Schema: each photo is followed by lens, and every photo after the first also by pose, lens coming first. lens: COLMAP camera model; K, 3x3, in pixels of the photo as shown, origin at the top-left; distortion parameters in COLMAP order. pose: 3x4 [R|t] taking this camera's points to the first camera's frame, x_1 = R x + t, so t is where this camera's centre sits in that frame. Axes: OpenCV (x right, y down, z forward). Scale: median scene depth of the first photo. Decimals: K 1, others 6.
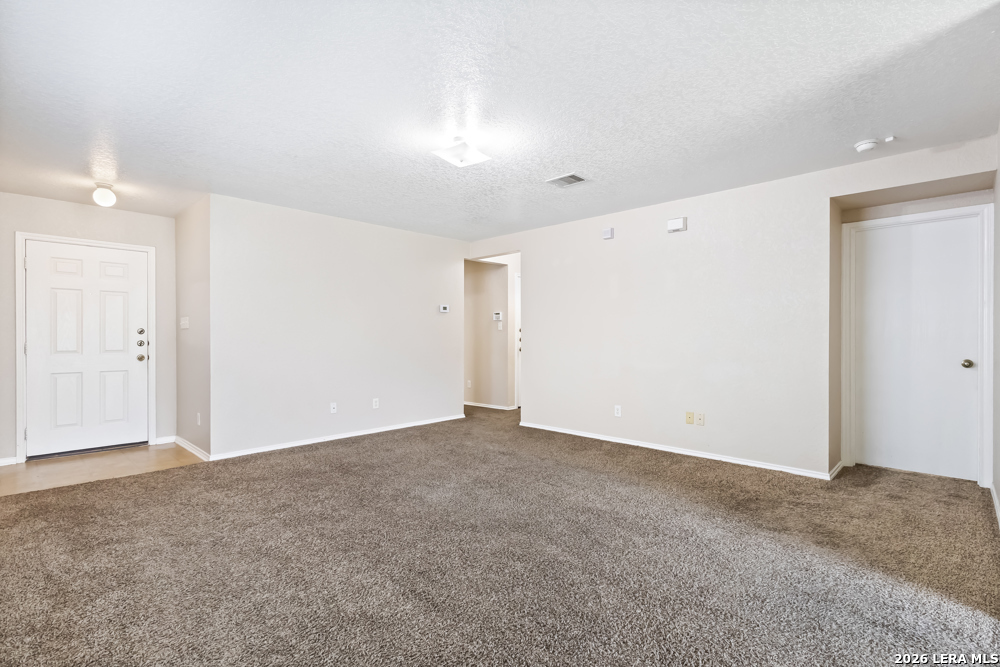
lens RADIAL K [[464.1, 0, 497.7], [0, 464.1, 338.4], [0, 0, 1]] dist [0.003428, 0.000939]
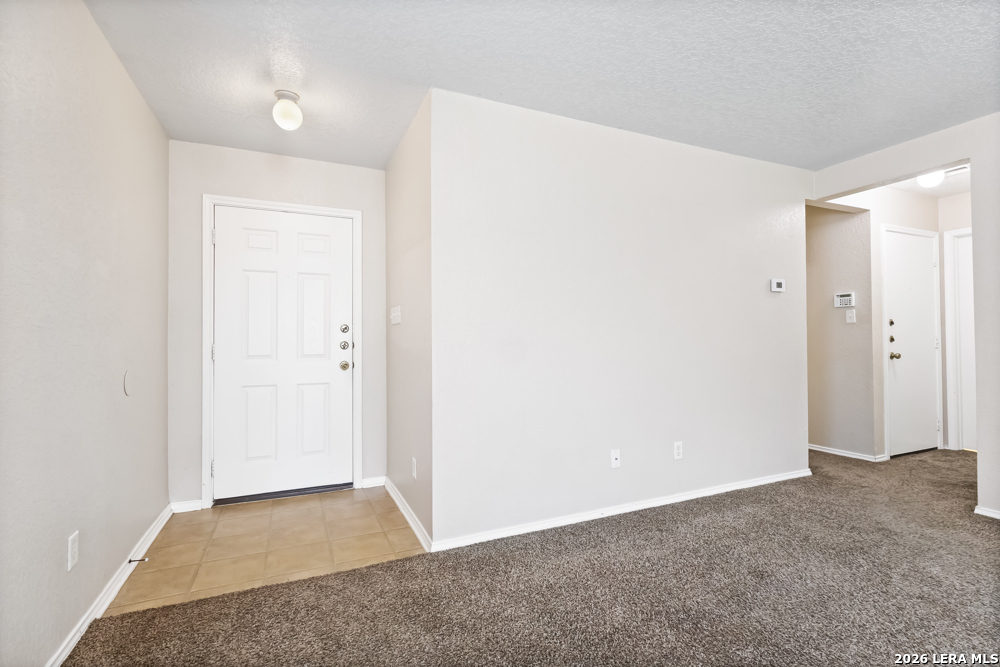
lens RADIAL K [[464.1, 0, 503.1], [0, 464.1, 334.6], [0, 0, 1]] dist [0.003428, 0.000939]
pose [[0.930636, -0.007801, -0.365864, -0.276164], [0.003253, 0.999910, -0.013047, 0.004312], [0.365933, 0.010952, 0.930577, 0.420945]]
